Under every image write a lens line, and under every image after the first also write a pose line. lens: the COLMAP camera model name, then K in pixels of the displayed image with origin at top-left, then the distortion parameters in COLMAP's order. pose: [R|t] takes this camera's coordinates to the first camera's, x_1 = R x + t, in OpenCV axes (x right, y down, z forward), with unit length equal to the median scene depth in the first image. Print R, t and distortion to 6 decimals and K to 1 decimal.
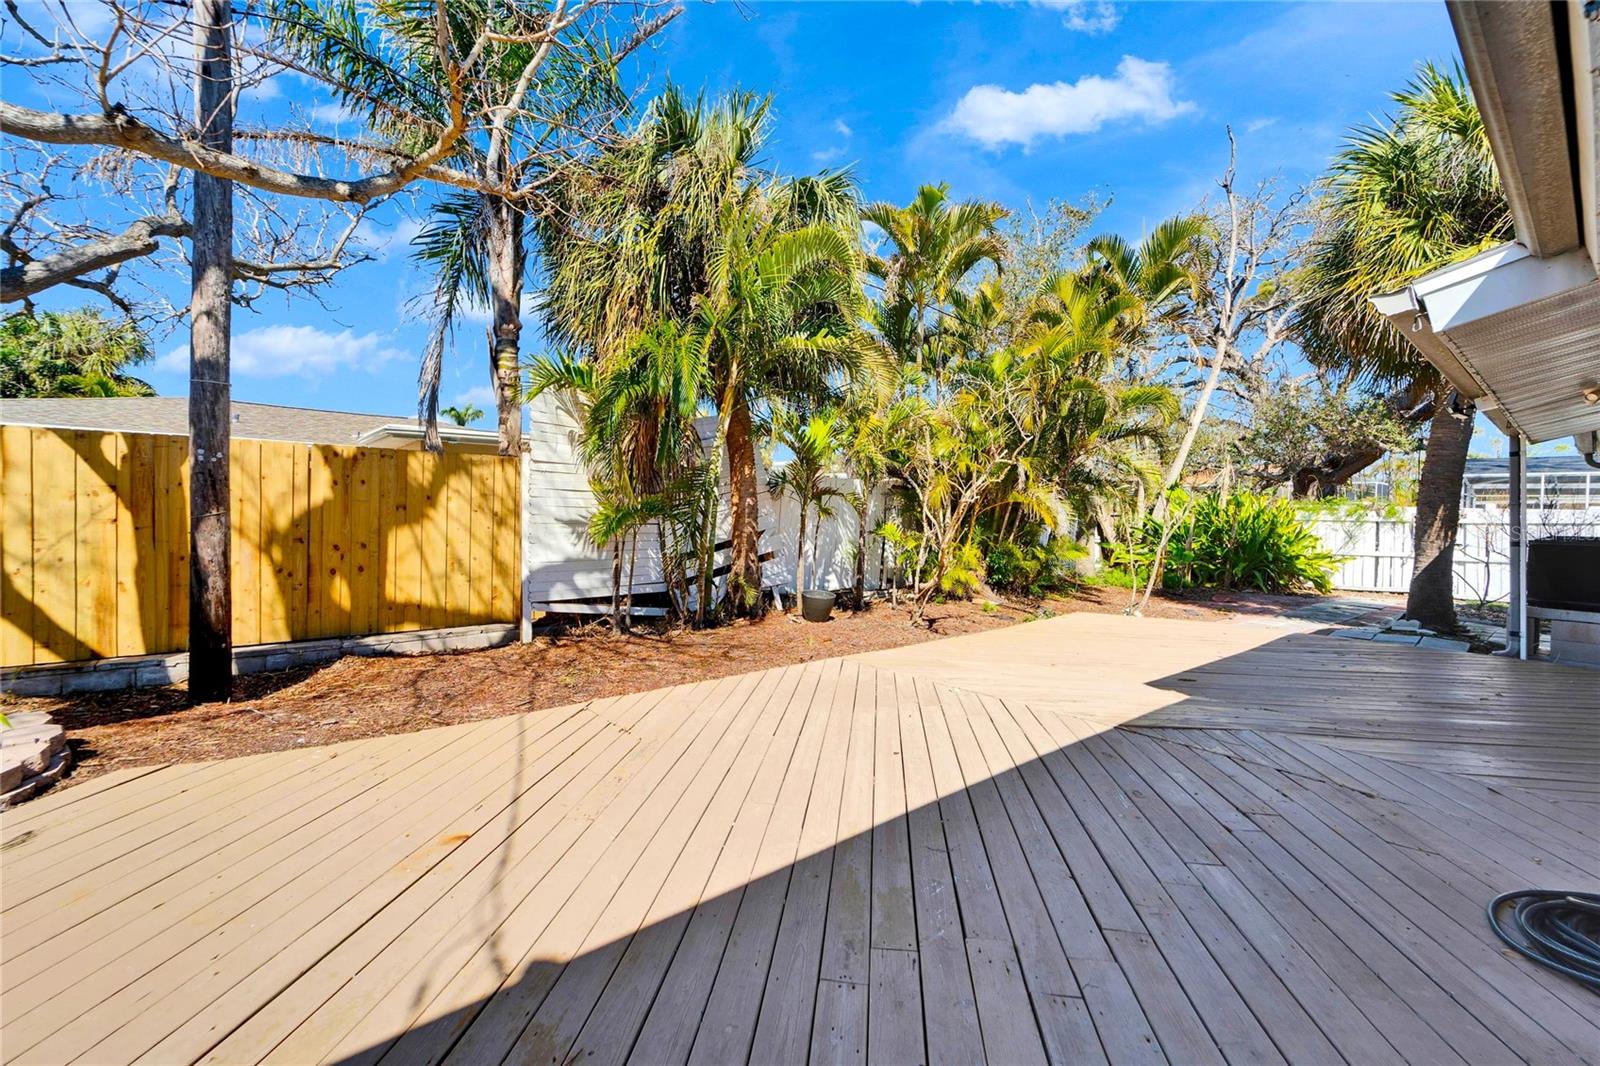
lens RADIAL K [[652.5, 0, 782.8], [0, 652.5, 522.3], [0, 0, 1]] dist [-0.000422, -0.000429]
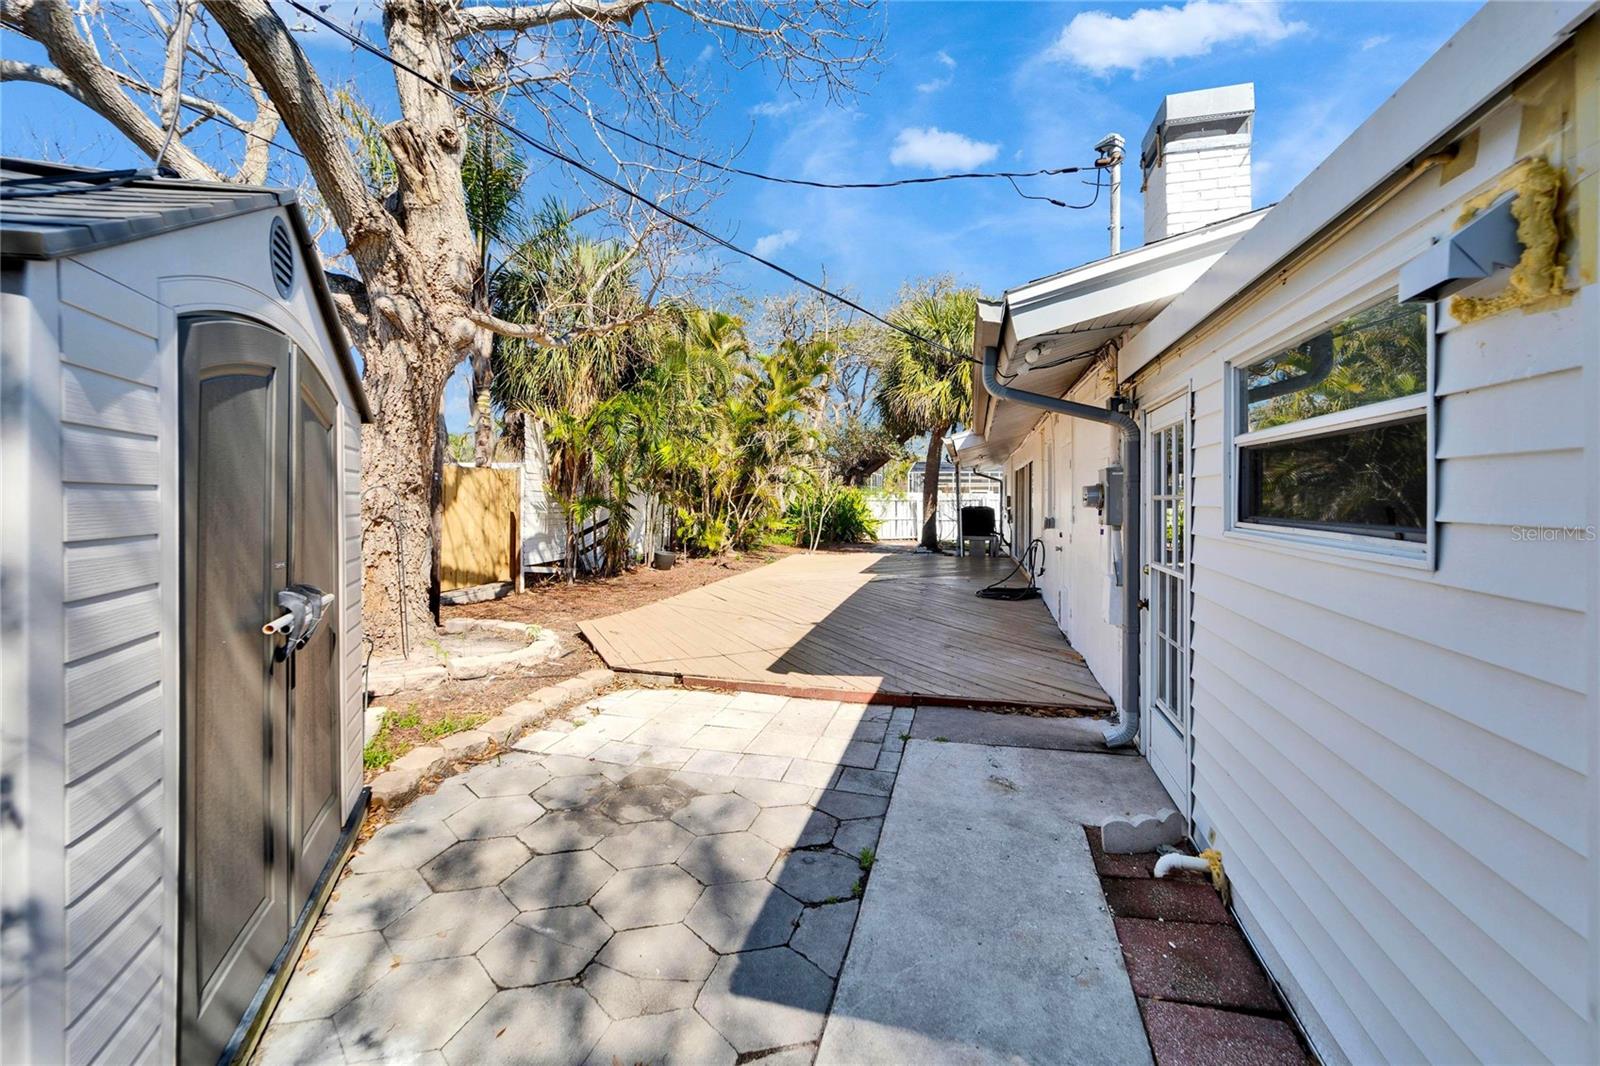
lens RADIAL K [[655.6, 0, 785.7], [0, 655.6, 511.5], [0, 0, 1]] dist [-0.000421, -0.000662]
pose [[0.806122, -0.016251, 0.591526, -0.661562], [0.008671, 0.999840, 0.015652, -0.003394], [-0.591685, -0.007488, 0.806134, -0.457898]]
